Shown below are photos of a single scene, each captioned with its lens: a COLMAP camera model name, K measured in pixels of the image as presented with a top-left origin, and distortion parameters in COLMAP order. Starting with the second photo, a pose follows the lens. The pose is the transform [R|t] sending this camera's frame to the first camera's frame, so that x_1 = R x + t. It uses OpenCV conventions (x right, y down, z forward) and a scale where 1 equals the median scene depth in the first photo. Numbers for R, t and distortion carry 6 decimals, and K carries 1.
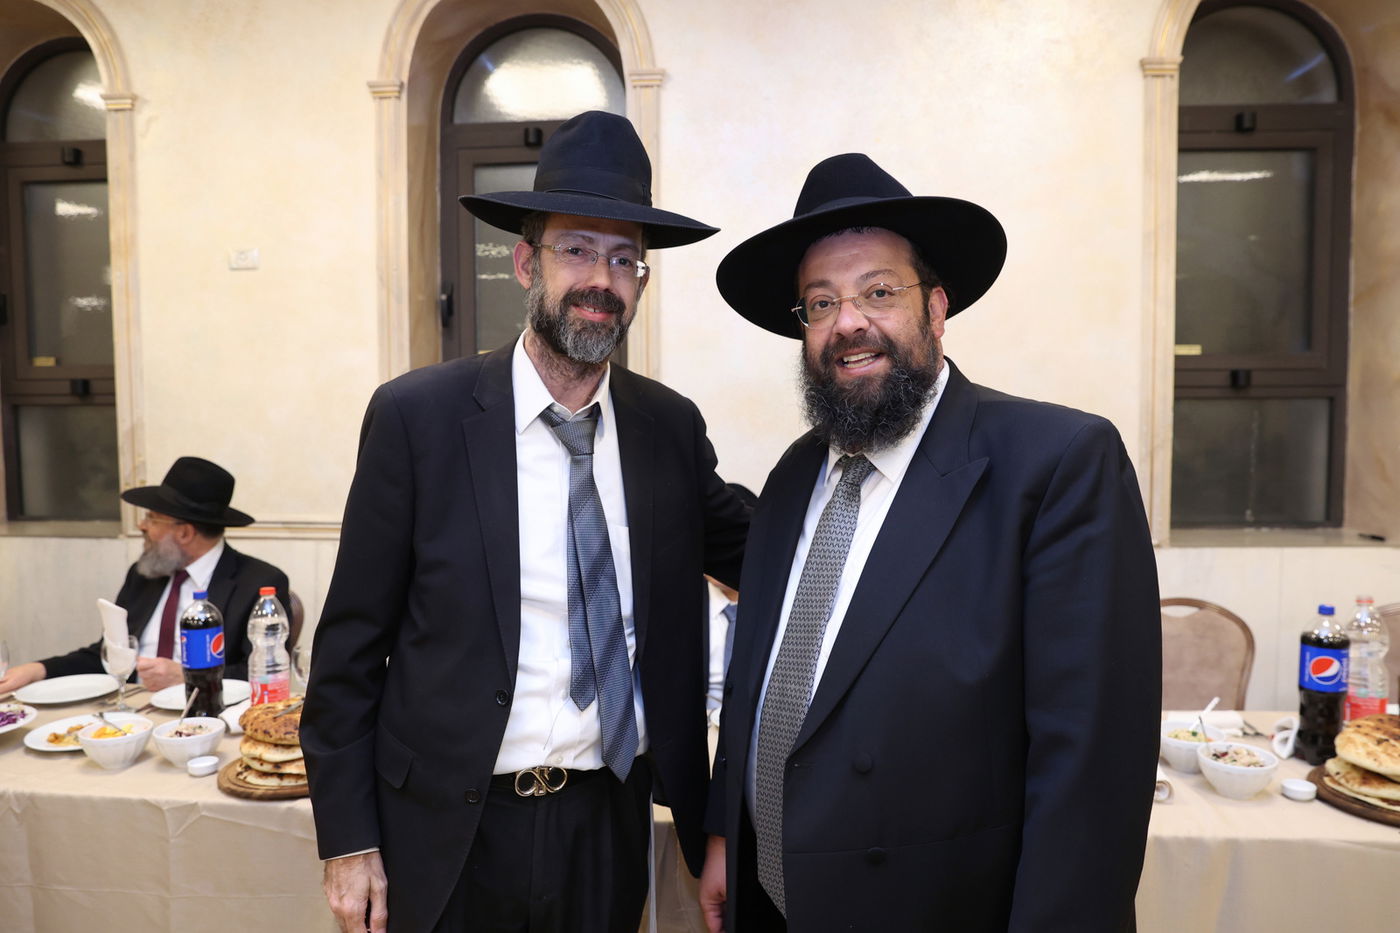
lens RADIAL K [[1004.6, 0, 706.0], [0, 1004.6, 477.7], [0, 0, 1]] dist [-0.113182, 0.085067]
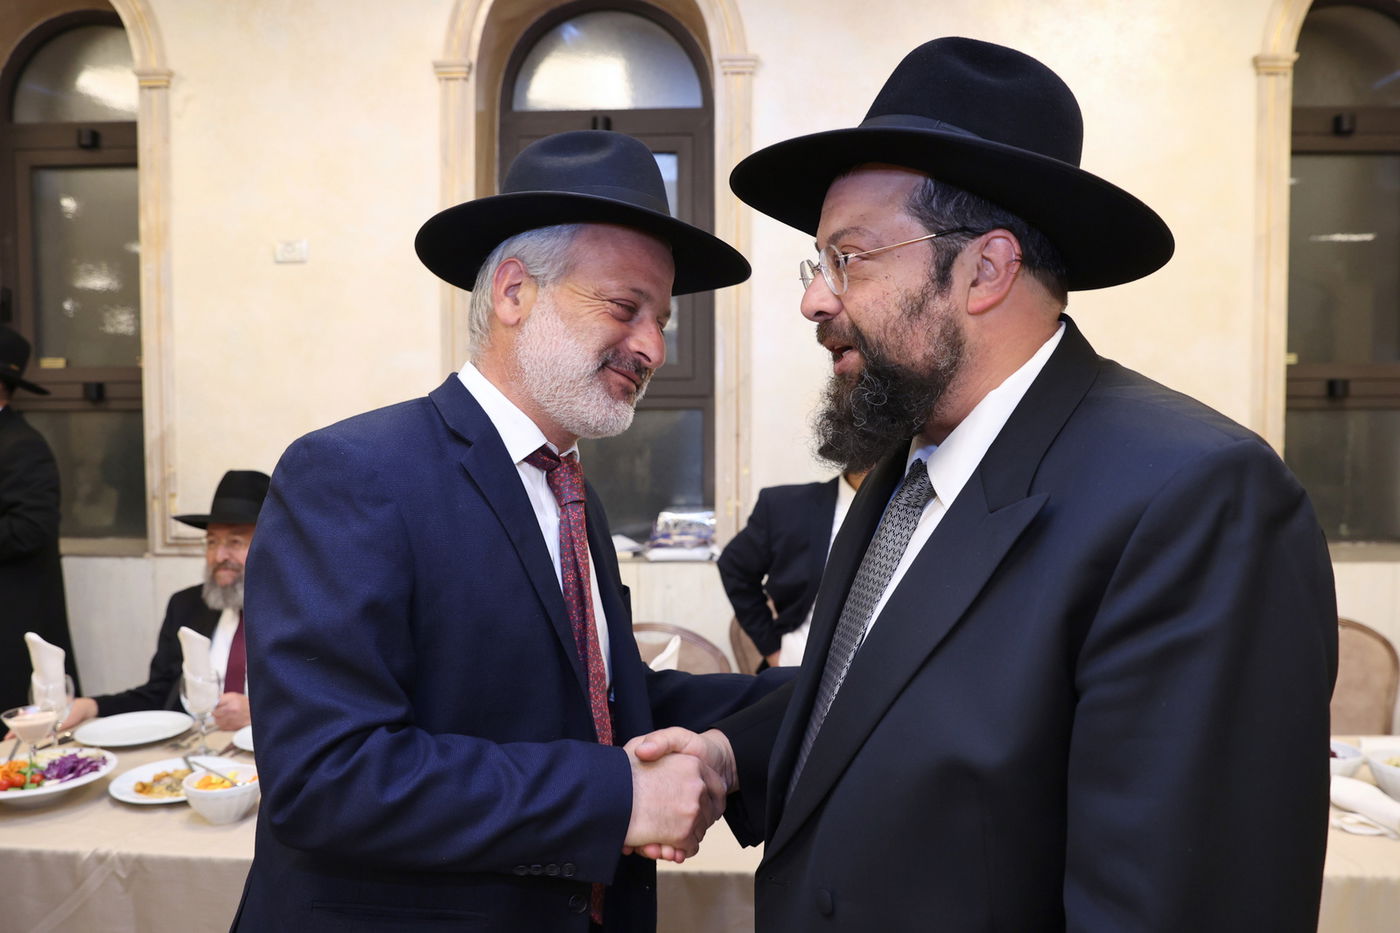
lens RADIAL K [[1023.8, 0, 703.3], [0, 1023.8, 477.4], [0, 0, 1]] dist [-0.113772, 0.084728]
pose [[0.998824, 0.000599, 0.048482, -0.139174], [0.000129, 0.999888, -0.014999, 0.001981], [-0.048486, 0.014987, 0.998711, 0.053355]]
